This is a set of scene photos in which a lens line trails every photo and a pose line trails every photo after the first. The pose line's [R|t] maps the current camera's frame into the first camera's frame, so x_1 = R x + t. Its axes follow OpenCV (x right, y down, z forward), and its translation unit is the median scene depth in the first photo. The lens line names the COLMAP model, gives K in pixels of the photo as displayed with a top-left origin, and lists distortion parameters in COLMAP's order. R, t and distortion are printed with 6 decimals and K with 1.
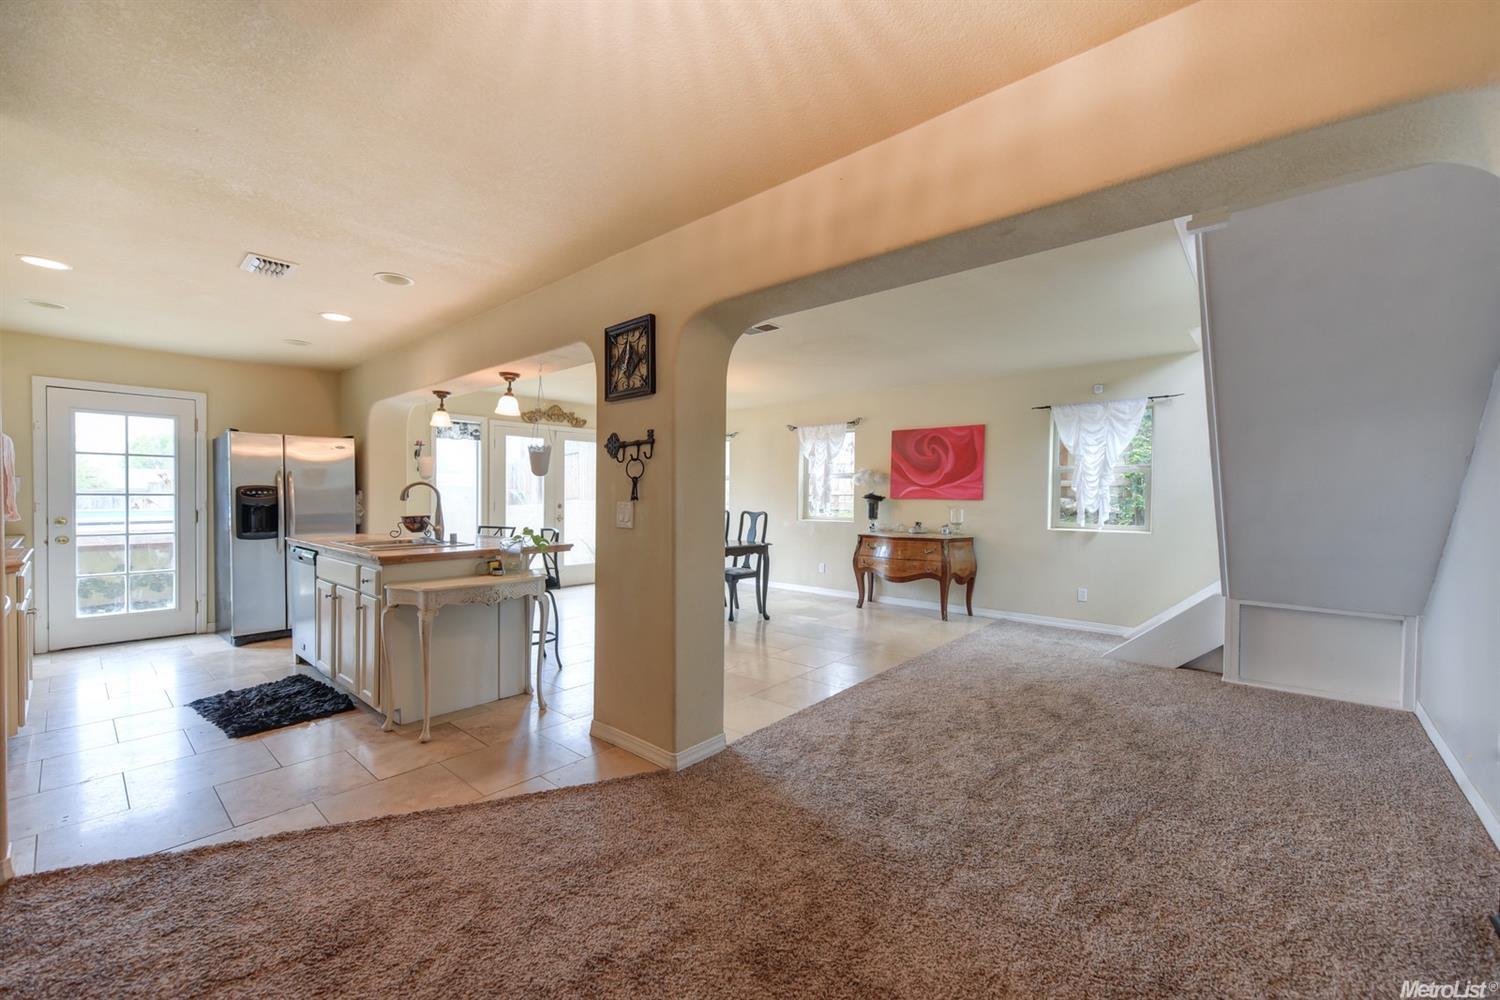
lens RADIAL K [[591.8, 0, 768.2], [0, 591.8, 507.2], [0, 0, 1]] dist [0.005259, -0.001514]
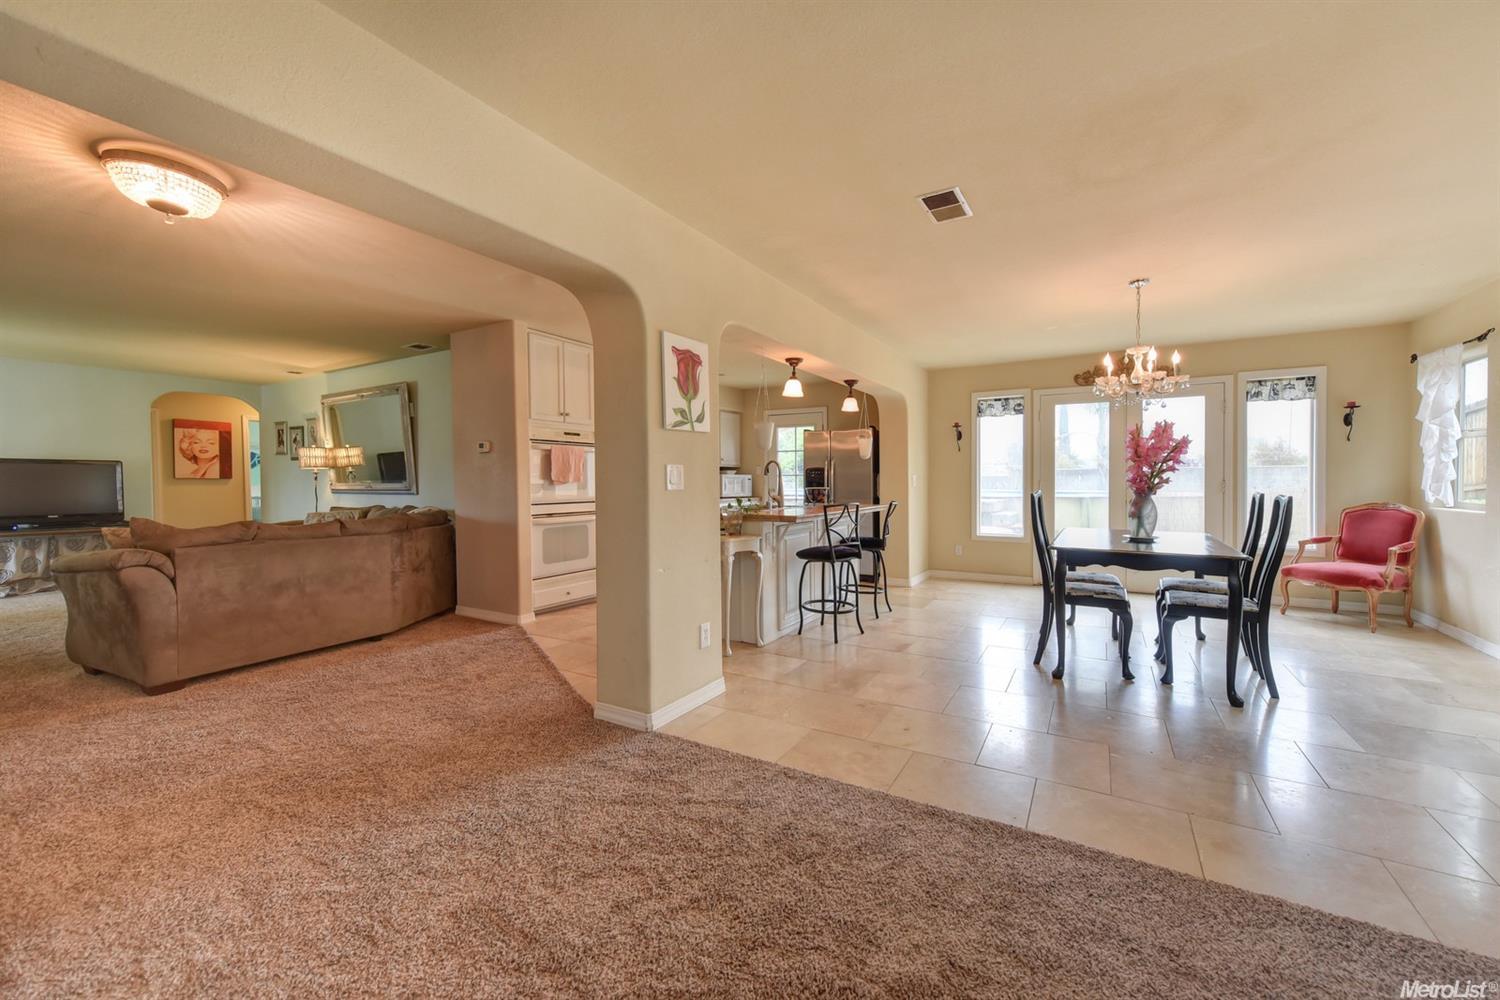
lens RADIAL K [[591.8, 0, 747.3], [0, 591.8, 495.1], [0, 0, 1]] dist [0.005259, -0.001514]
pose [[0.167003, 0.021252, -0.985727, 0.450046], [-0.017278, 0.999677, 0.018625, 0.005951], [0.985805, 0.013921, 0.167316, 0.511491]]
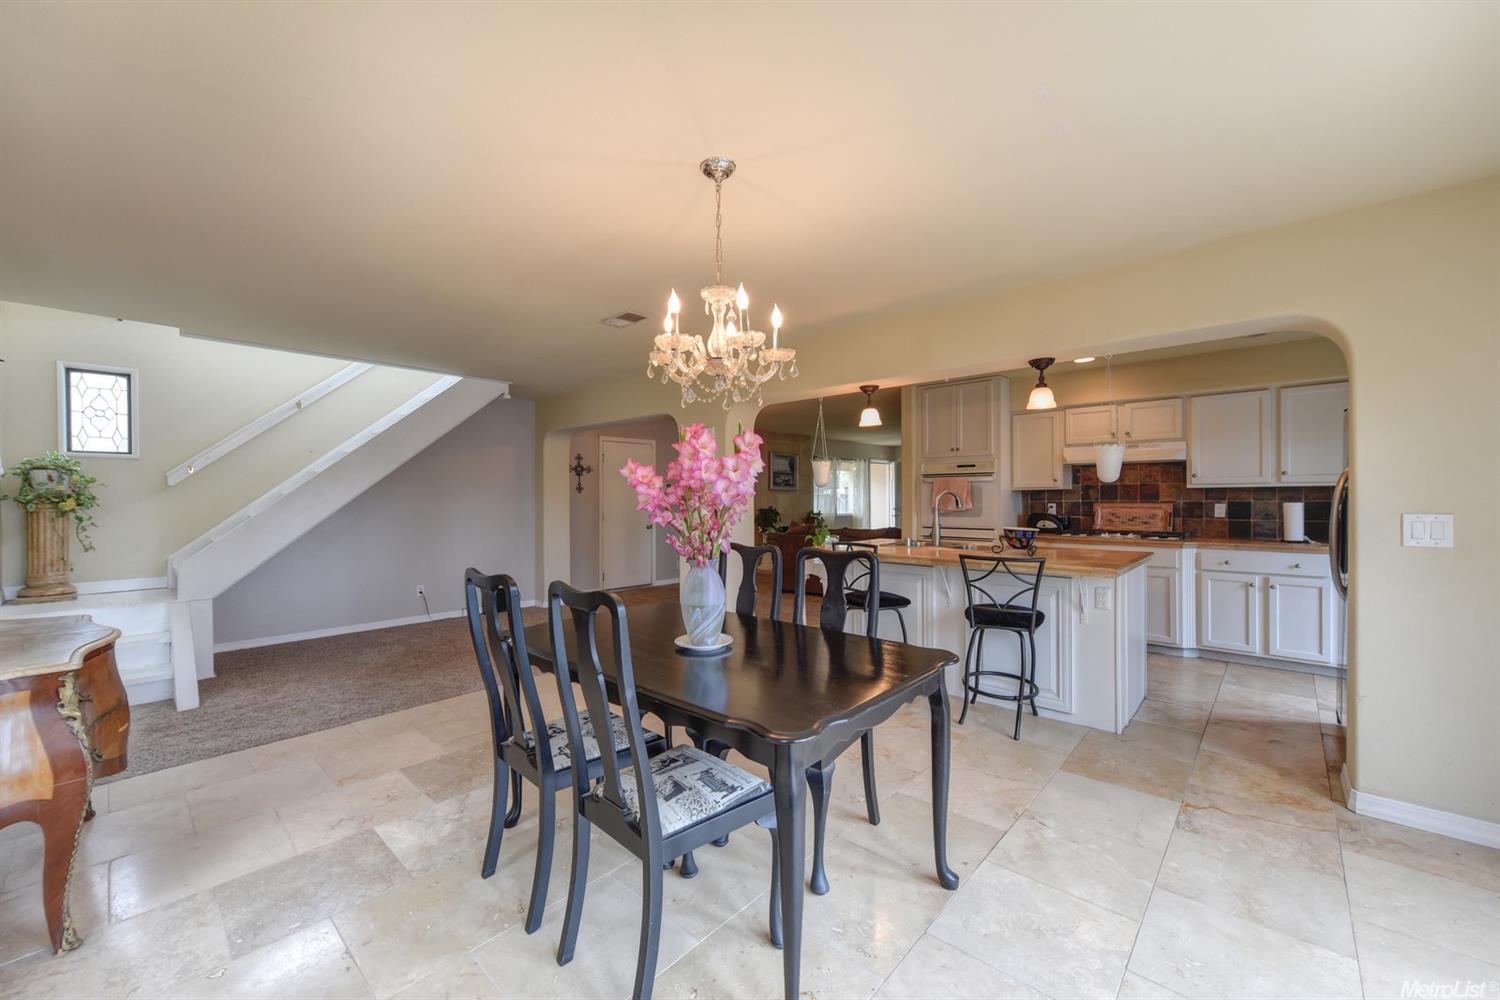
lens RADIAL K [[591.8, 0, 755.4], [0, 591.8, 503.7], [0, 0, 1]] dist [0.005259, -0.001514]
pose [[-0.999592, 0.000639, 0.028541, -0.184885], [0.001654, 0.999365, 0.035580, -0.039822], [-0.028500, 0.035612, -0.998959, 1.439195]]
